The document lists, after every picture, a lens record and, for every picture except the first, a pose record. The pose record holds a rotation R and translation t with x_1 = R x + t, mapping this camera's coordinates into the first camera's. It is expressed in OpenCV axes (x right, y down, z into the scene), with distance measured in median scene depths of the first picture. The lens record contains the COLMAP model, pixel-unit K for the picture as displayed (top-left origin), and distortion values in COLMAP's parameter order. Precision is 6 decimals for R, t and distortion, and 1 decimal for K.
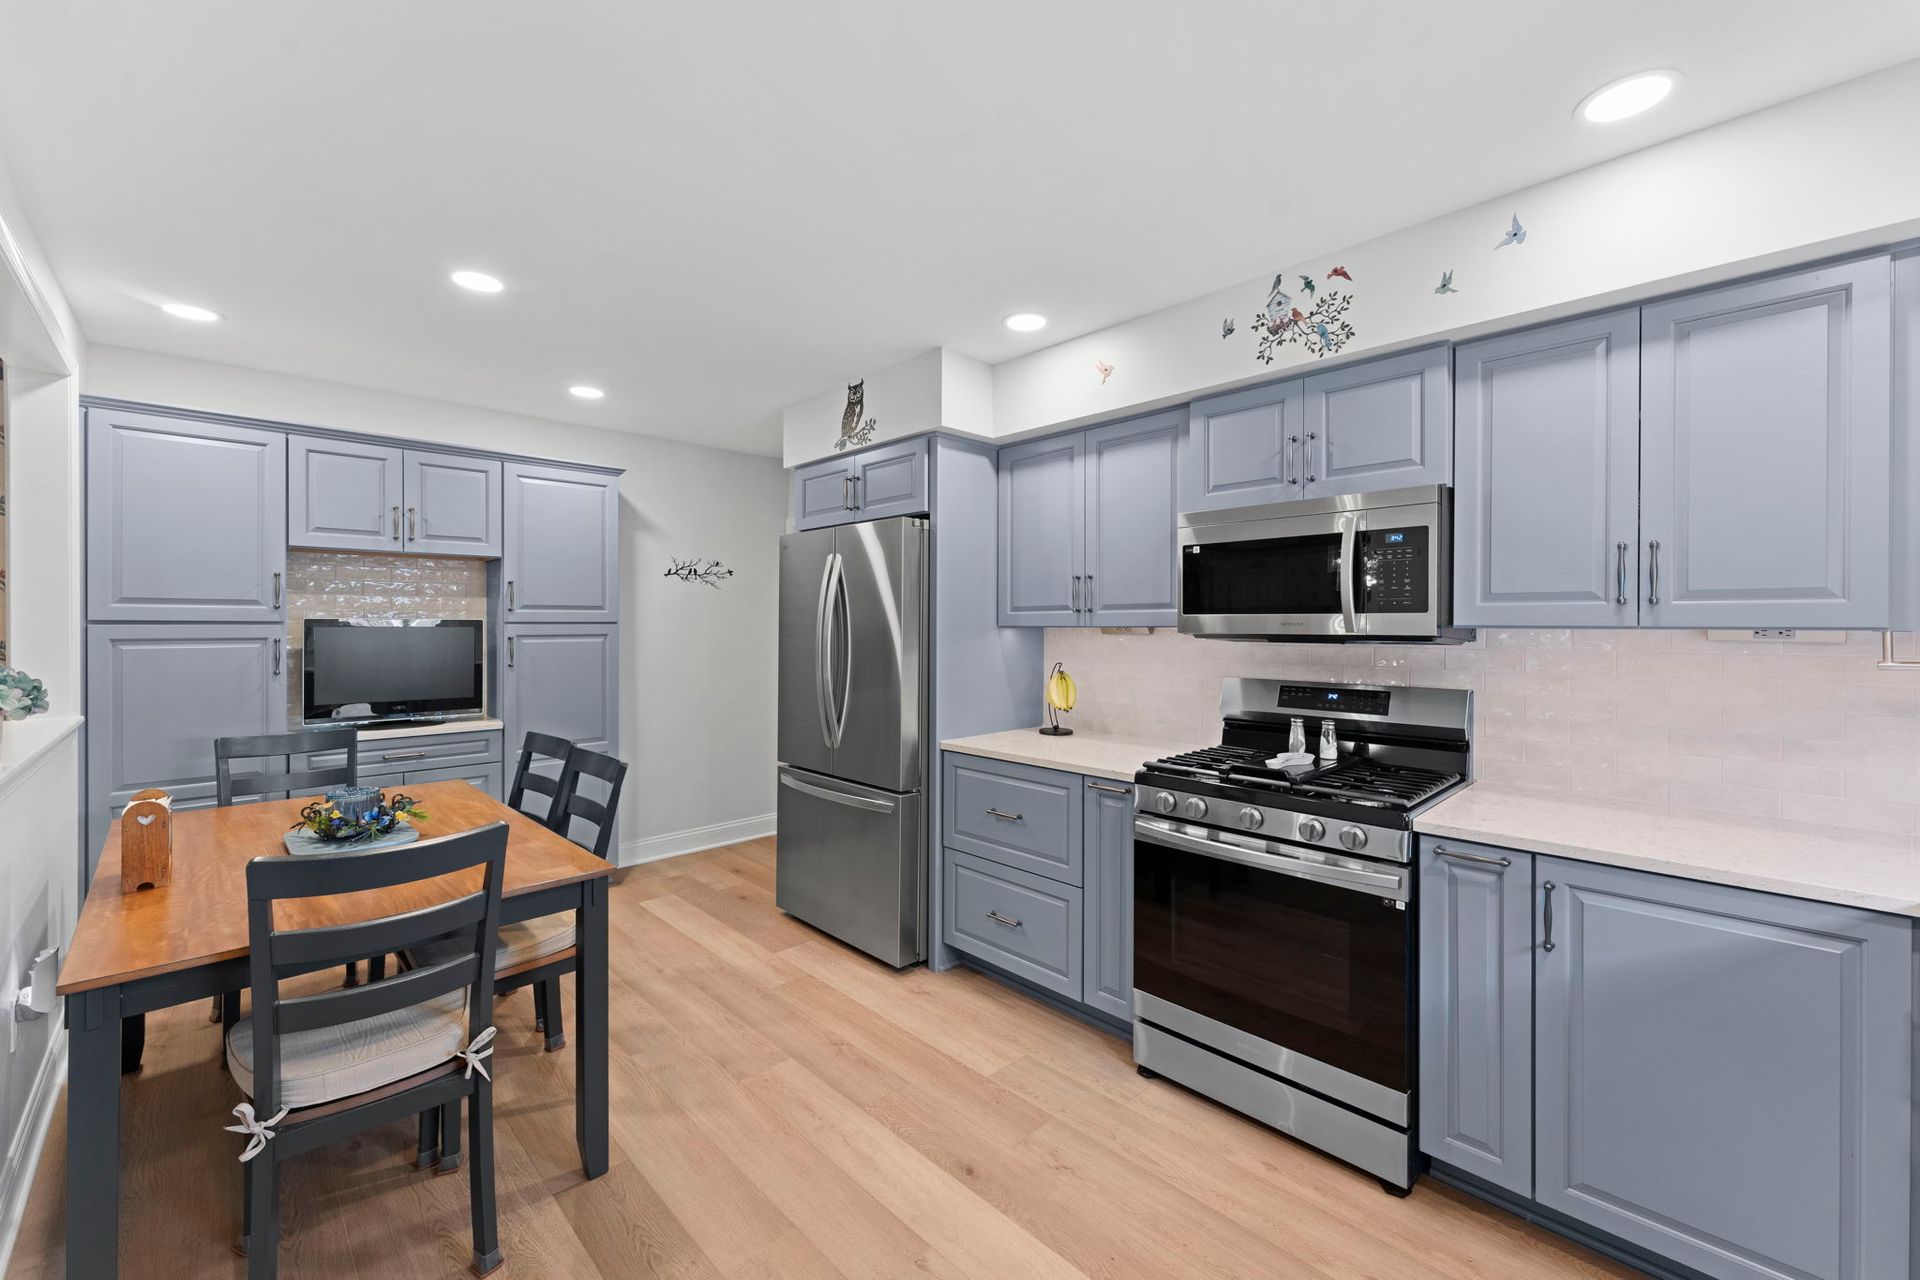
lens RADIAL K [[771.4, 0, 964.8], [0, 771.4, 625.2], [0, 0, 1]] dist [0.001163, -0.000104]
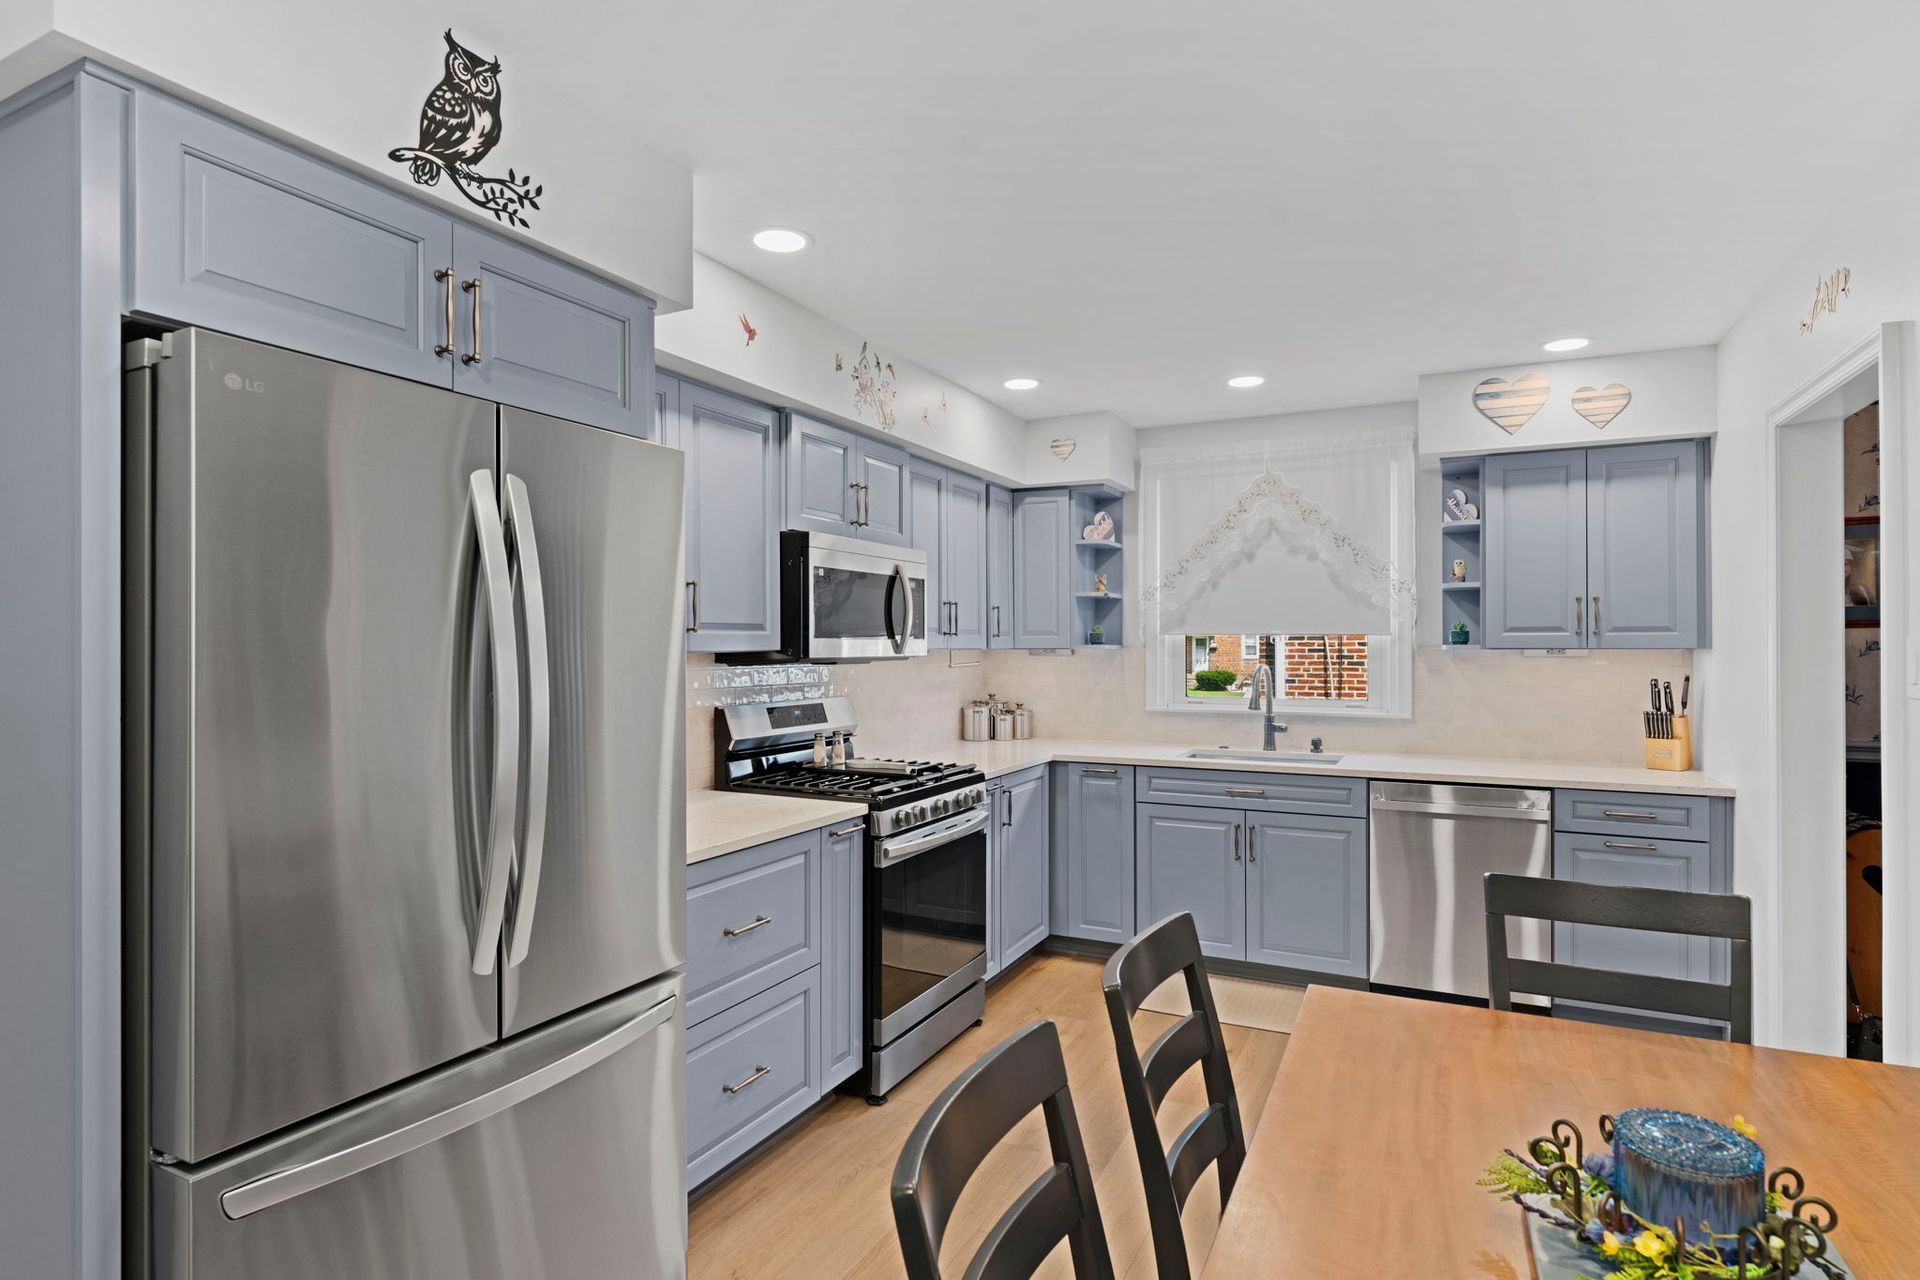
lens RADIAL K [[988.4, 0, 951.5], [0, 988.4, 643.1], [0, 0, 1]] dist [-0.001405, -0.001257]
pose [[-0.315180, 0.000172, 0.949032, -0.853407], [0.000027, 1.000000, -0.000172, -0.006805], [-0.949032, -0.000029, -0.315180, 1.120714]]
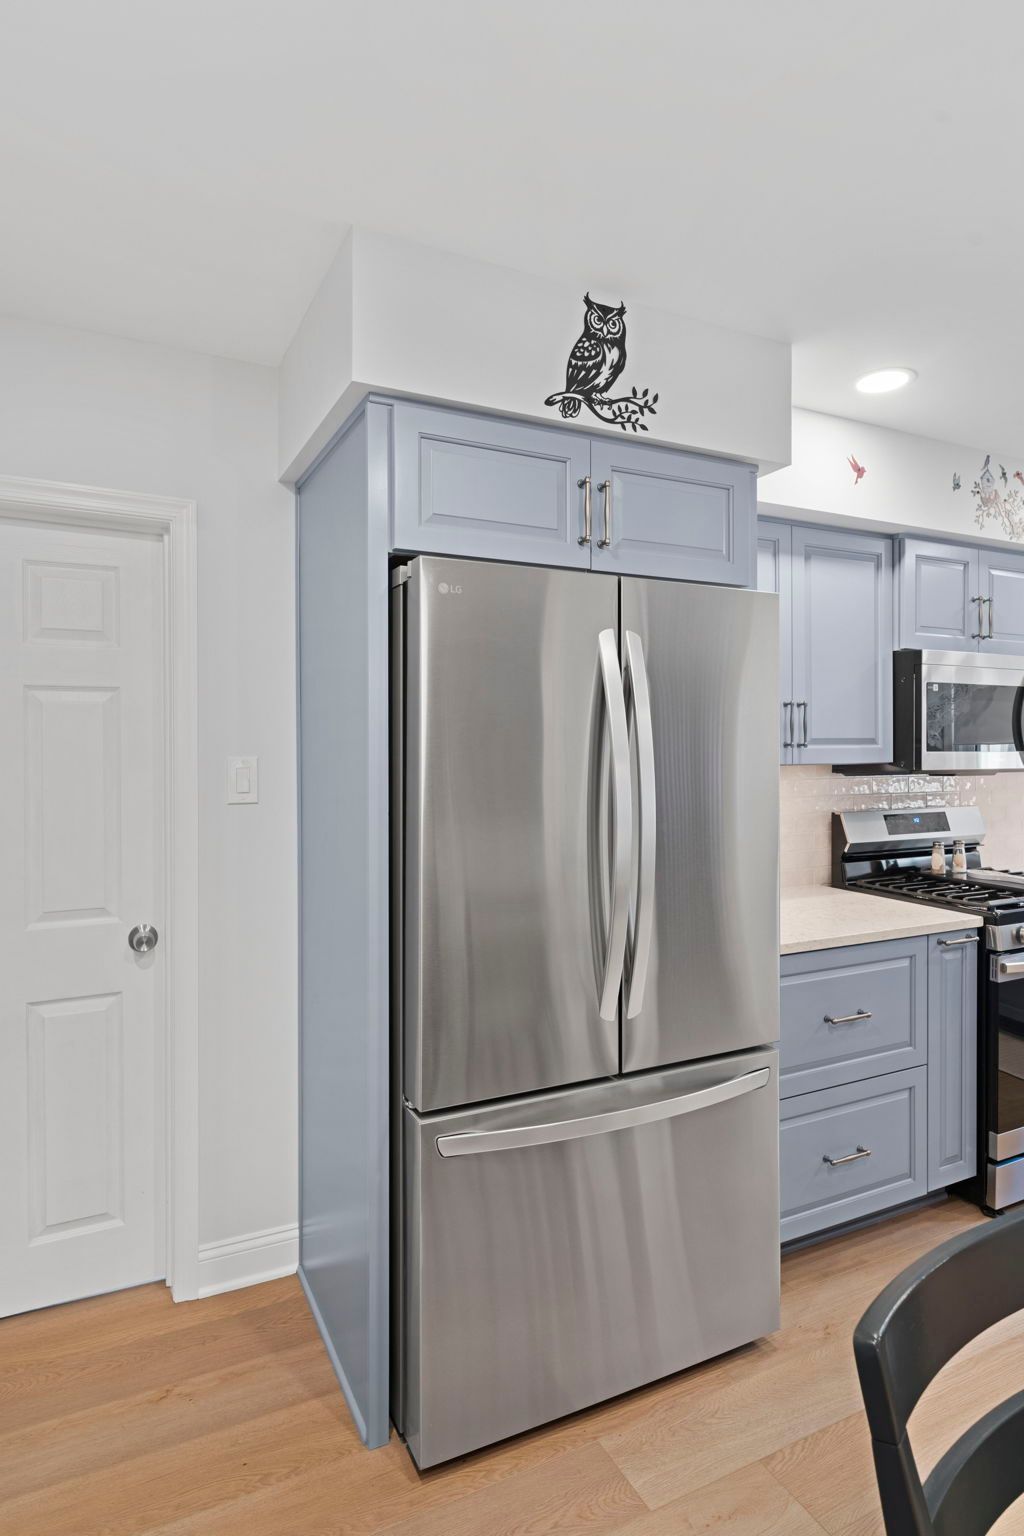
lens RADIAL K [[850.4, 0, 513.5], [0, 850.4, 749.1], [0, 0, 1]] dist [-0.000644, 0.001103]
pose [[0.314509, -0.007069, 0.949228, -0.849745], [0.001096, 0.999974, 0.007084, -0.022935], [-0.949254, -0.001187, 0.314508, 1.063806]]
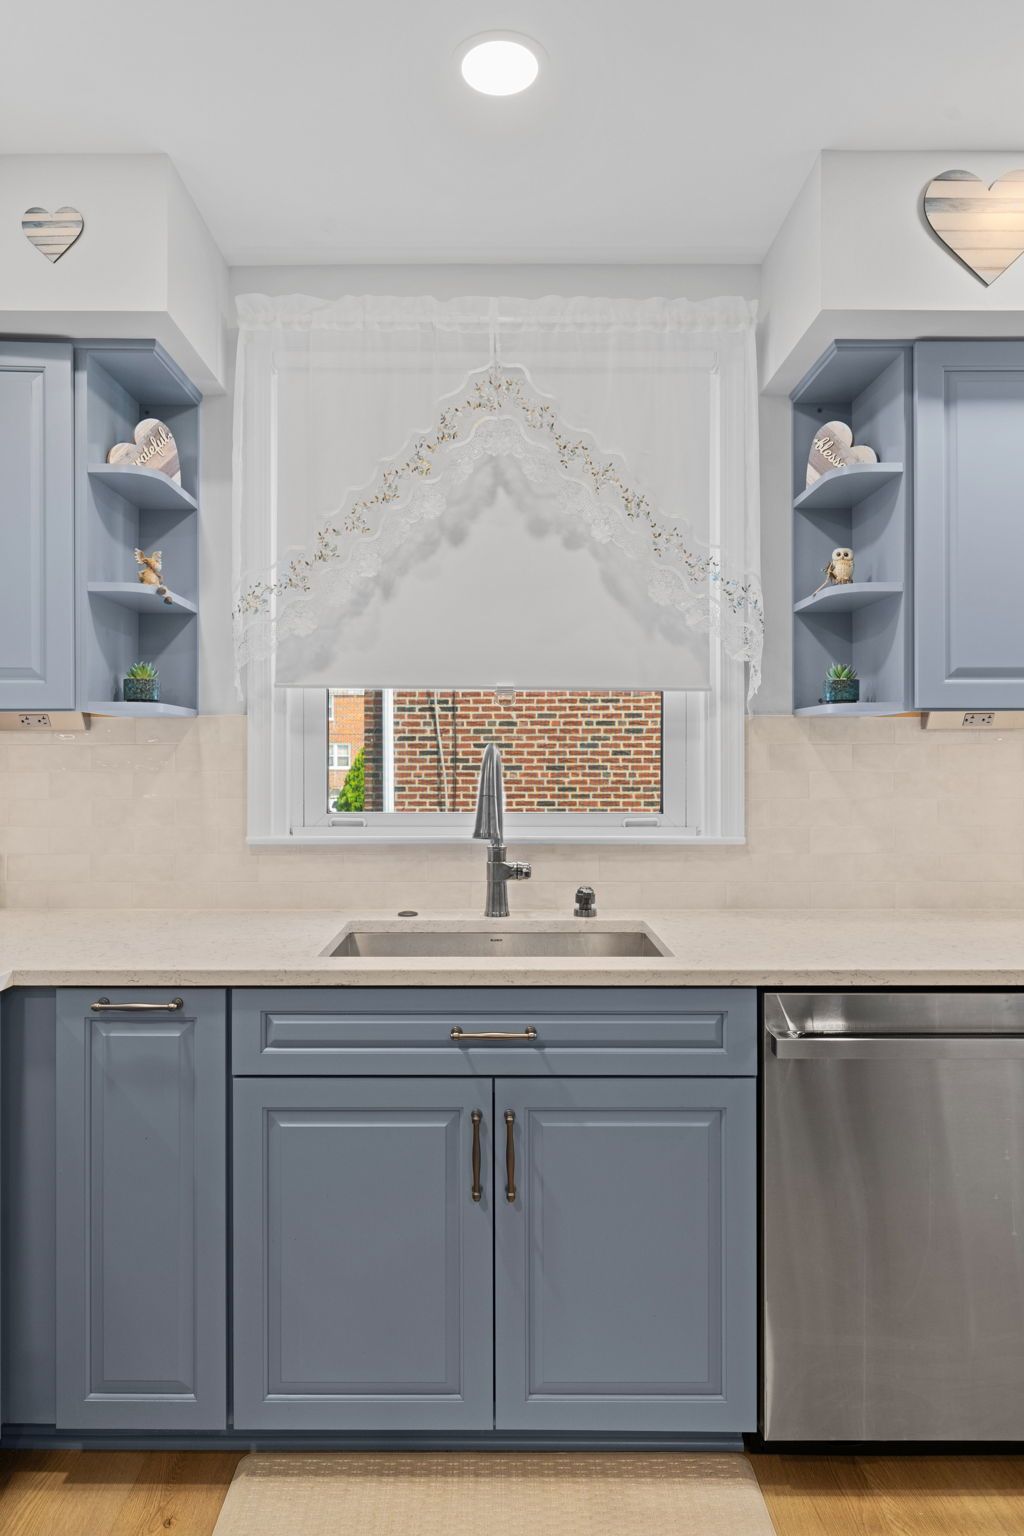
lens RADIAL K [[973.9, 0, 499.0], [0, 973.9, 756.0], [0, 0, 1]] dist [-0.002216, 0.001692]
pose [[-0.712803, -0.000989, 0.701364, -0.050251], [-0.002097, 0.999998, -0.000721, 0.036624], [-0.701361, -0.001985, -0.712803, 0.691431]]
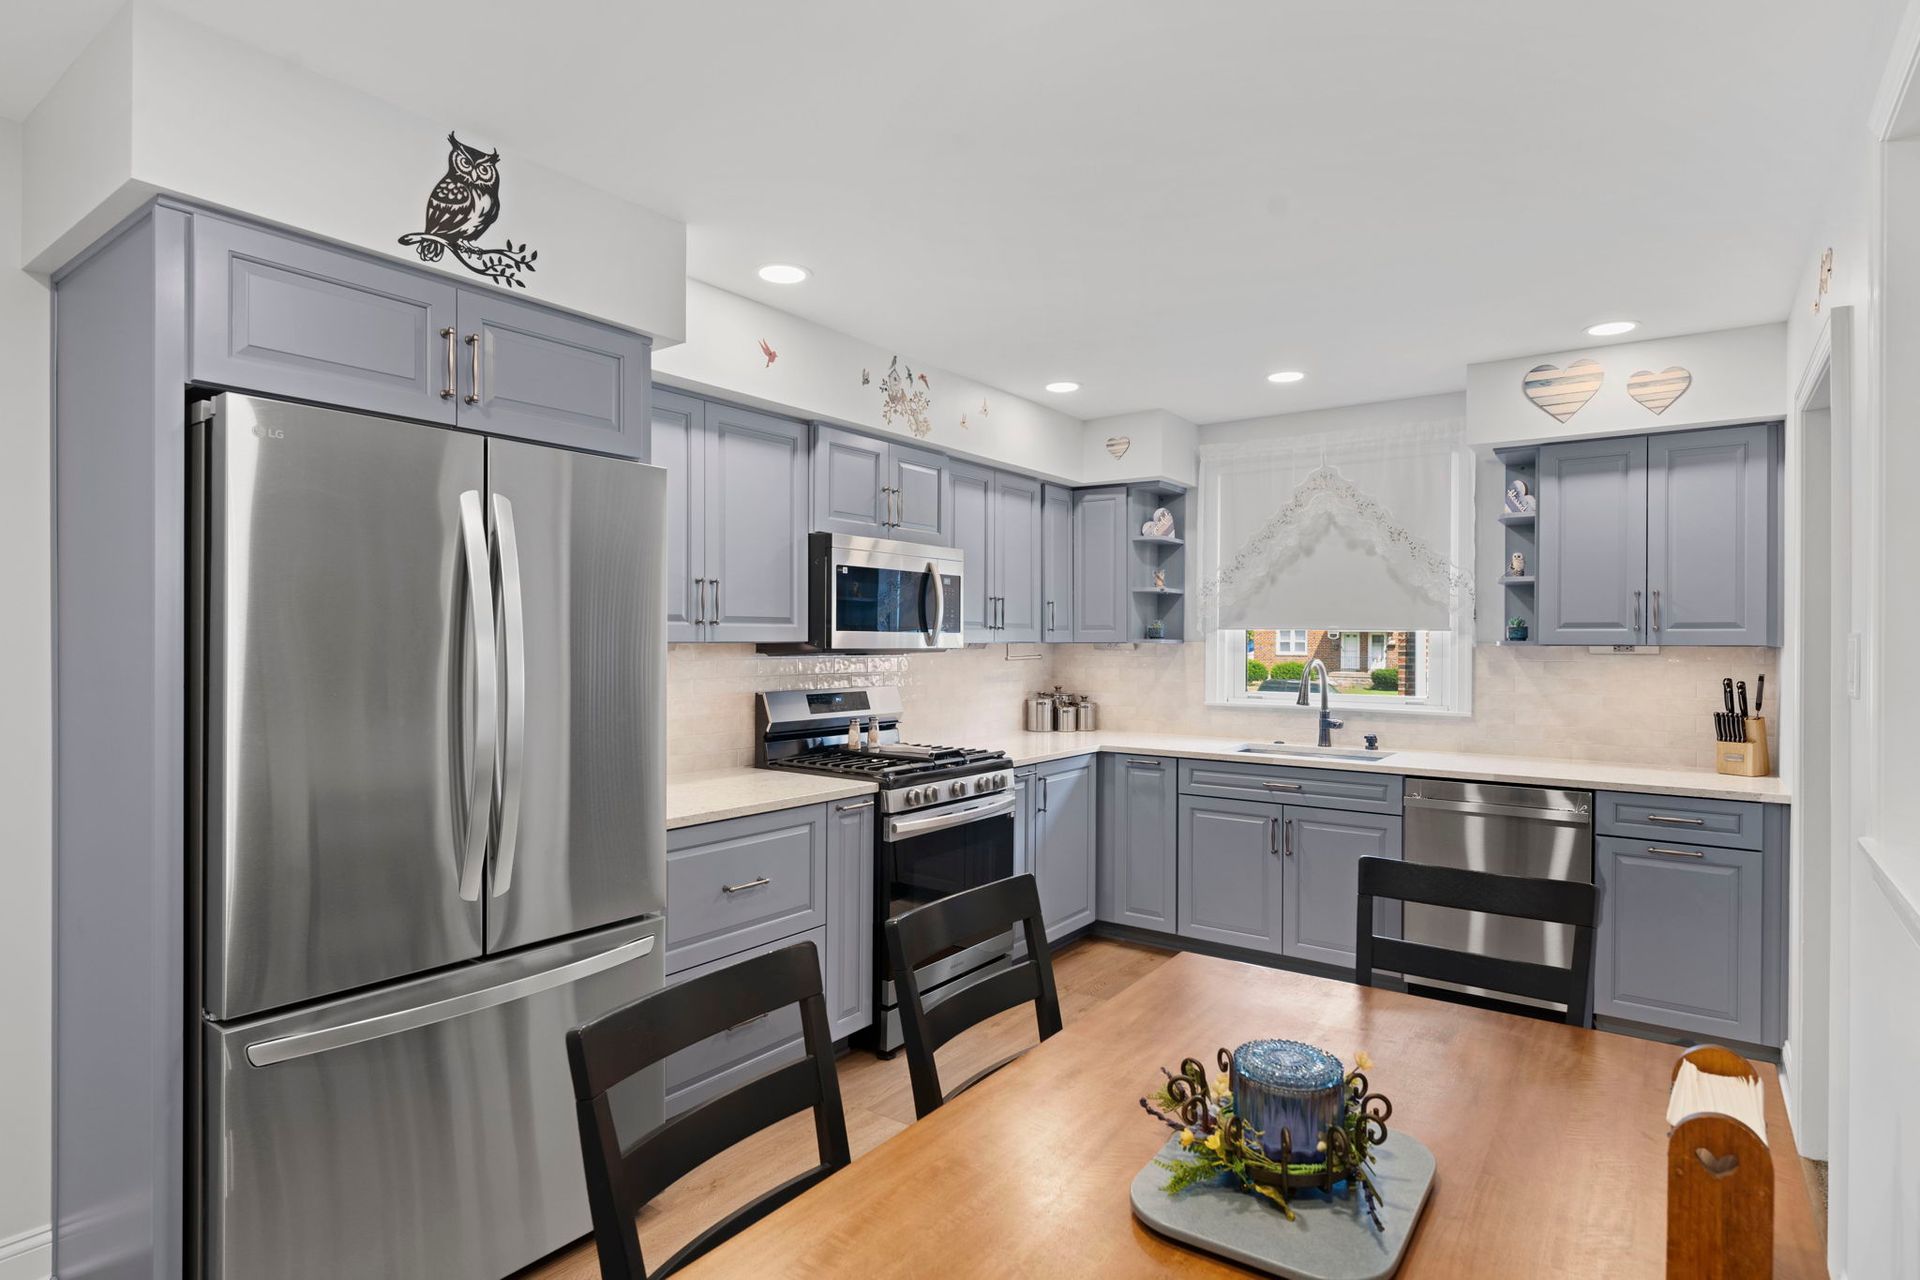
lens RADIAL K [[994.5, 0, 953.8], [0, 994.5, 642.8], [0, 0, 1]] dist [-0.001693, -0.001223]
pose [[-0.156131, -0.005798, 0.987719, -0.981749], [-0.005647, 0.999972, 0.004978, -0.004581], [-0.987720, -0.004801, -0.156159, 0.964634]]
